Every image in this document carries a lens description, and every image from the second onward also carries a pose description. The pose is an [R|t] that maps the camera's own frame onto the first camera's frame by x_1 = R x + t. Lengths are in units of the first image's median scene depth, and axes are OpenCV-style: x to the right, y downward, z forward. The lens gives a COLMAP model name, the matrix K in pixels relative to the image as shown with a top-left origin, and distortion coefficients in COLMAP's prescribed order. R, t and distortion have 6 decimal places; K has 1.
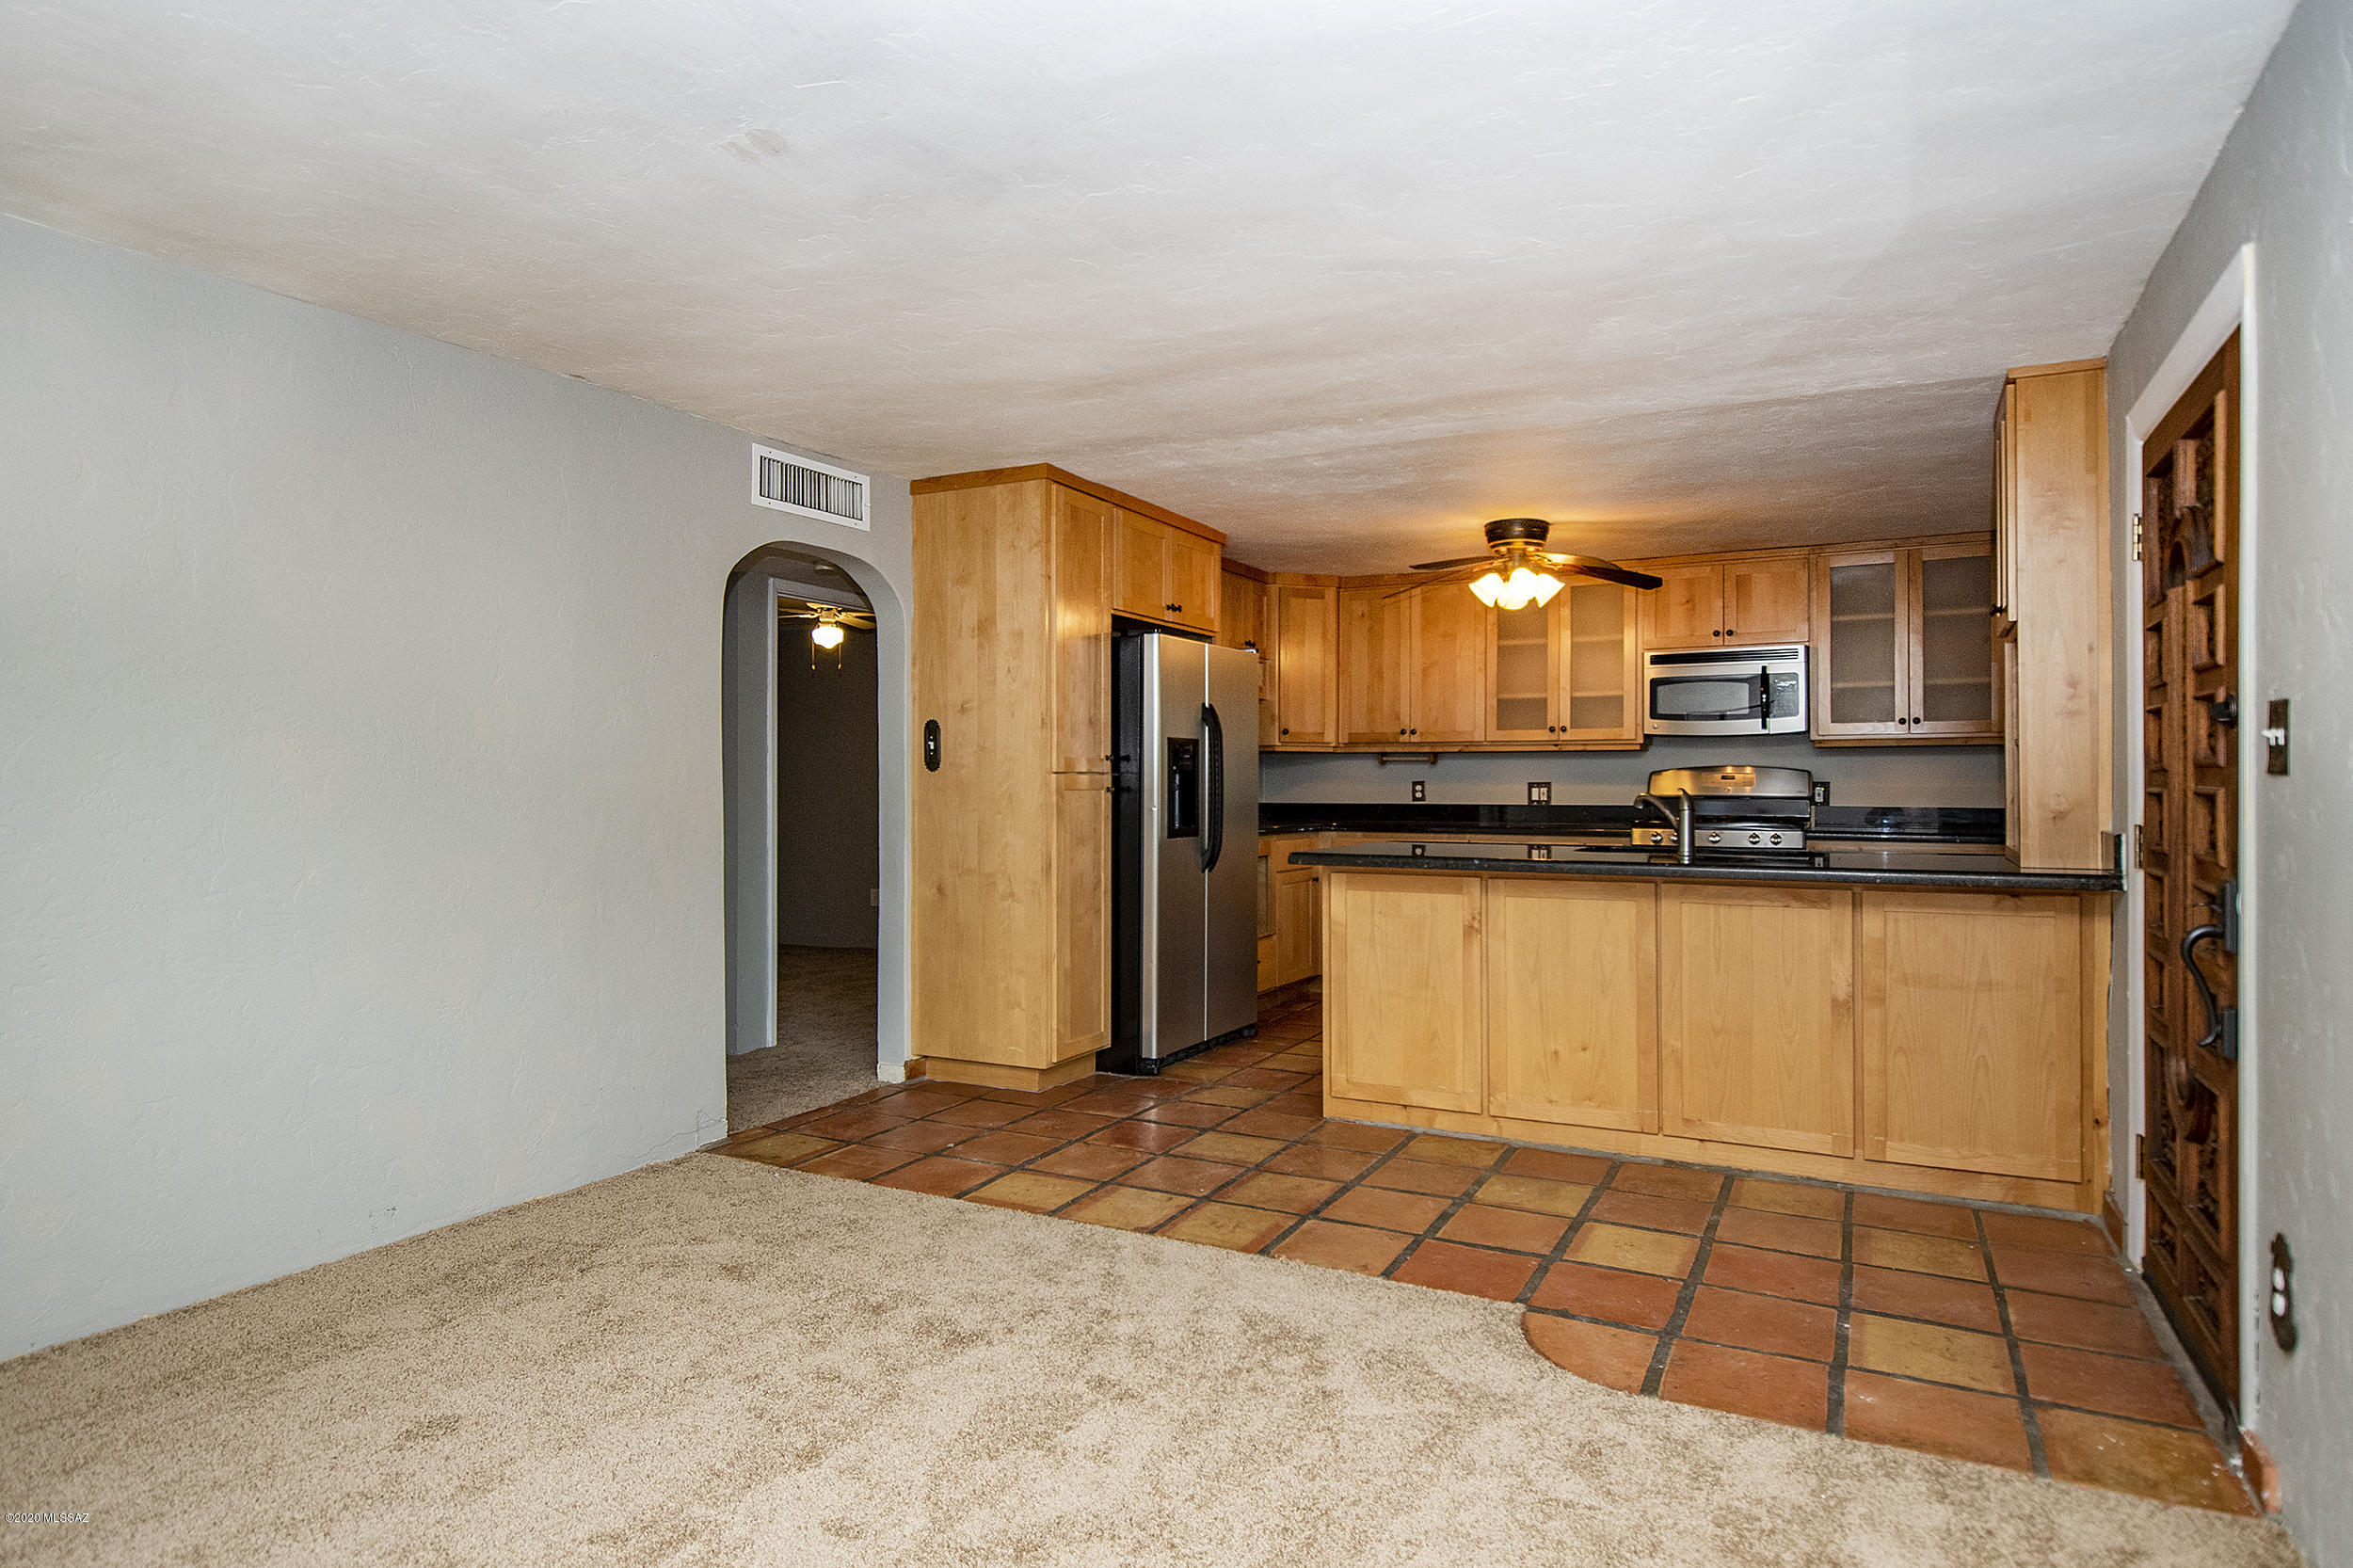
lens RADIAL K [[1287.3, 0, 1204.9], [0, 1287.3, 782.4], [0, 0, 1]] dist [0.000812, 0.000356]
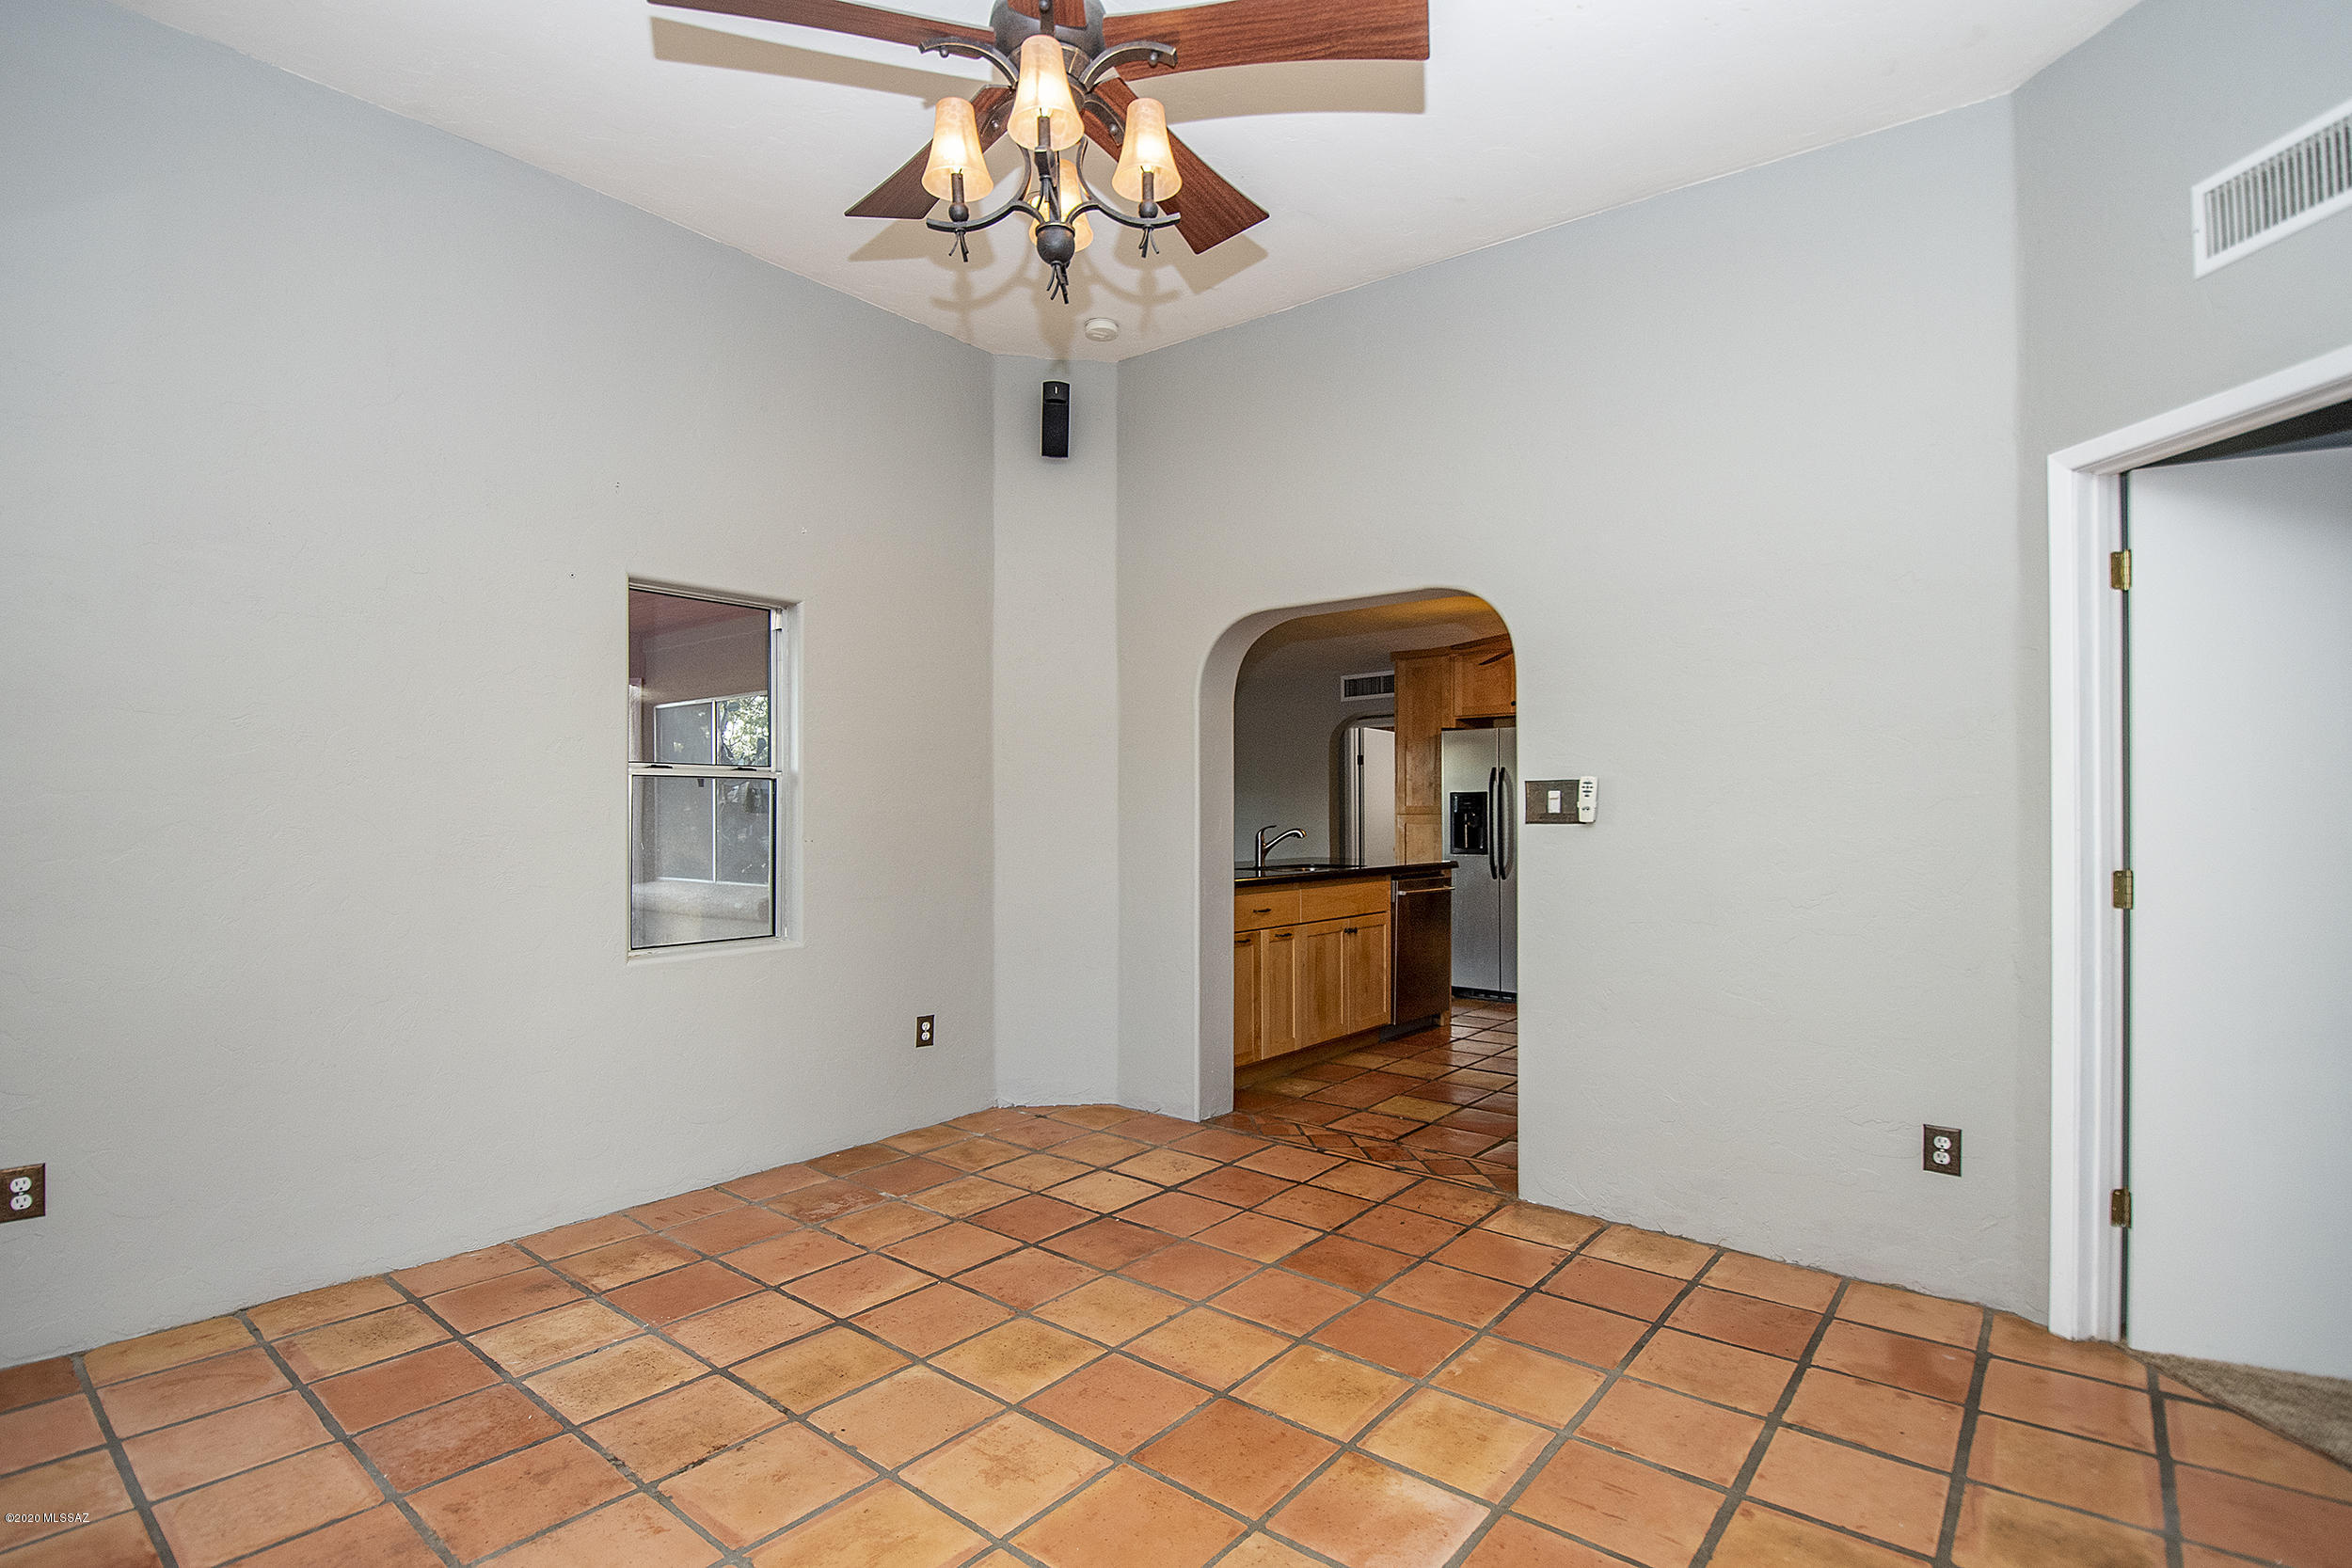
lens RADIAL K [[1125.4, 0, 1186.3], [0, 1125.4, 820.5], [0, 0, 1]] dist [0.031002, -0.032715]
pose [[-0.205676, 0.004543, -0.978610, 1.311907], [0.002614, 0.999988, 0.004093, -0.005578], [0.978617, -0.001716, -0.205685, 0.876044]]
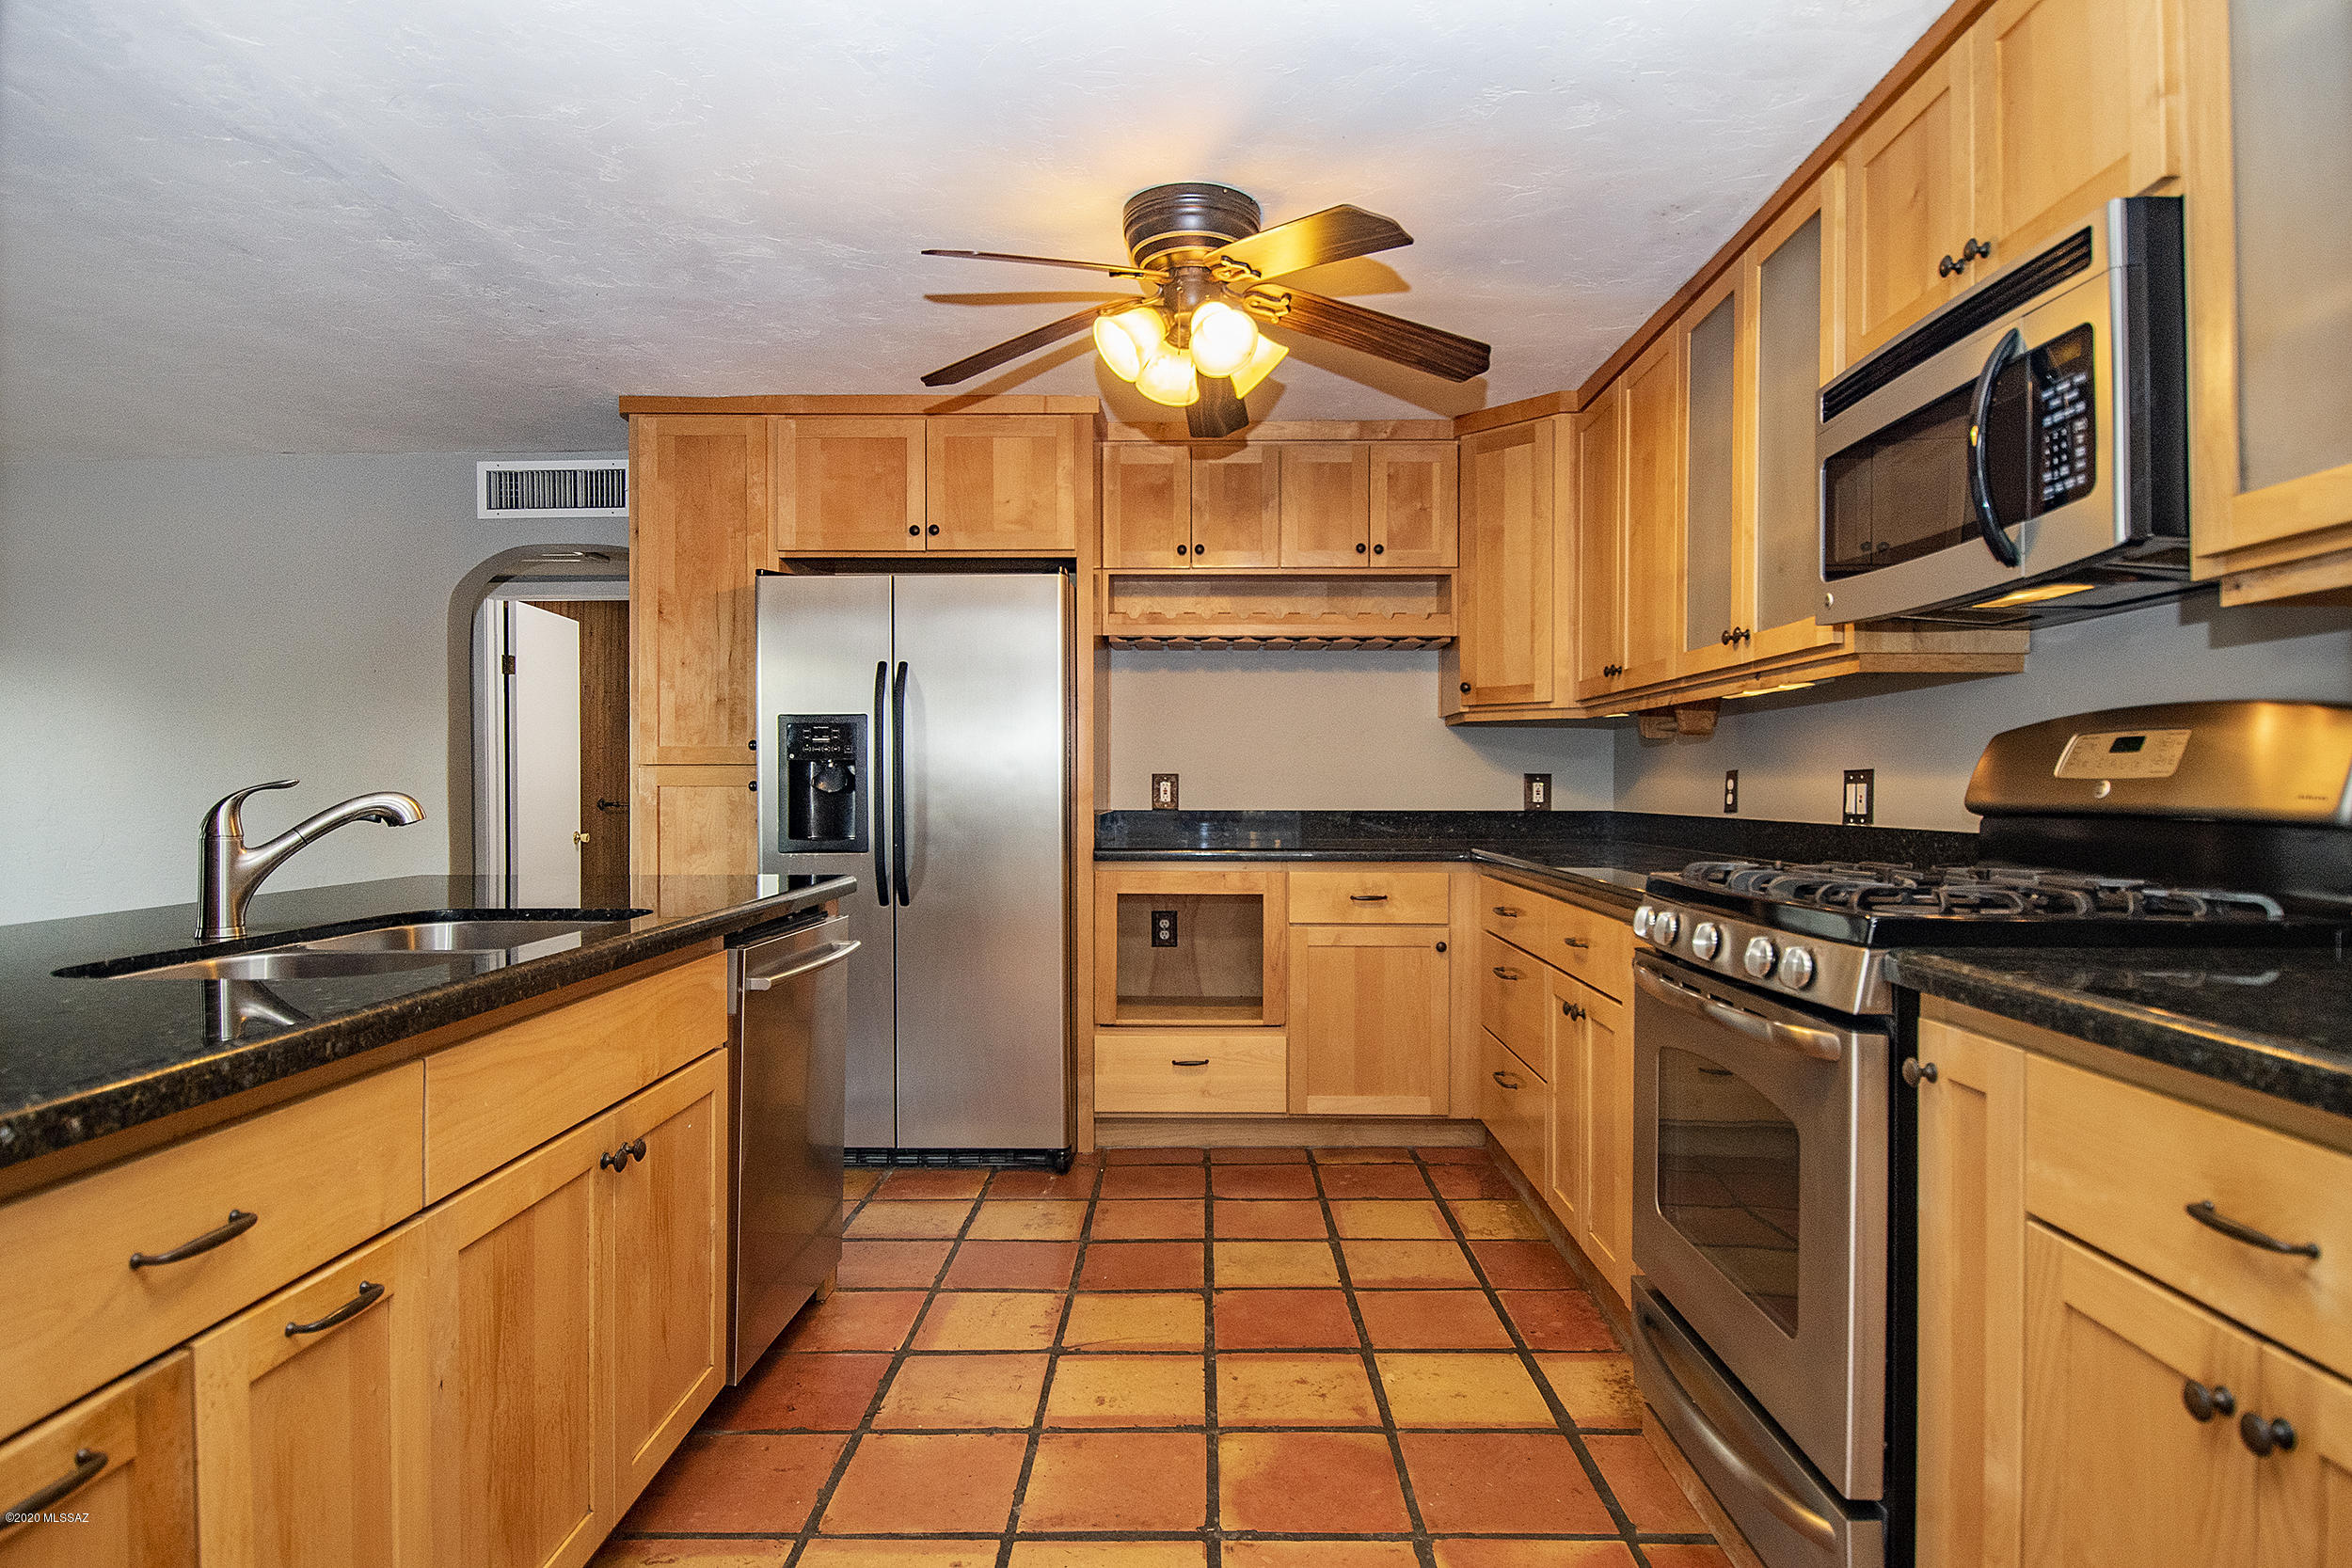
lens RADIAL K [[1293.3, 0, 1181.2], [0, 1293.3, 788.7], [0, 0, 1]] dist [0.016543, -0.001318]
pose [[0.447757, 0.000521, -0.894155, 0.664754], [0.002301, 0.999996, 0.001735, 0.005699], [0.894152, -0.002834, 0.447754, 0.793351]]
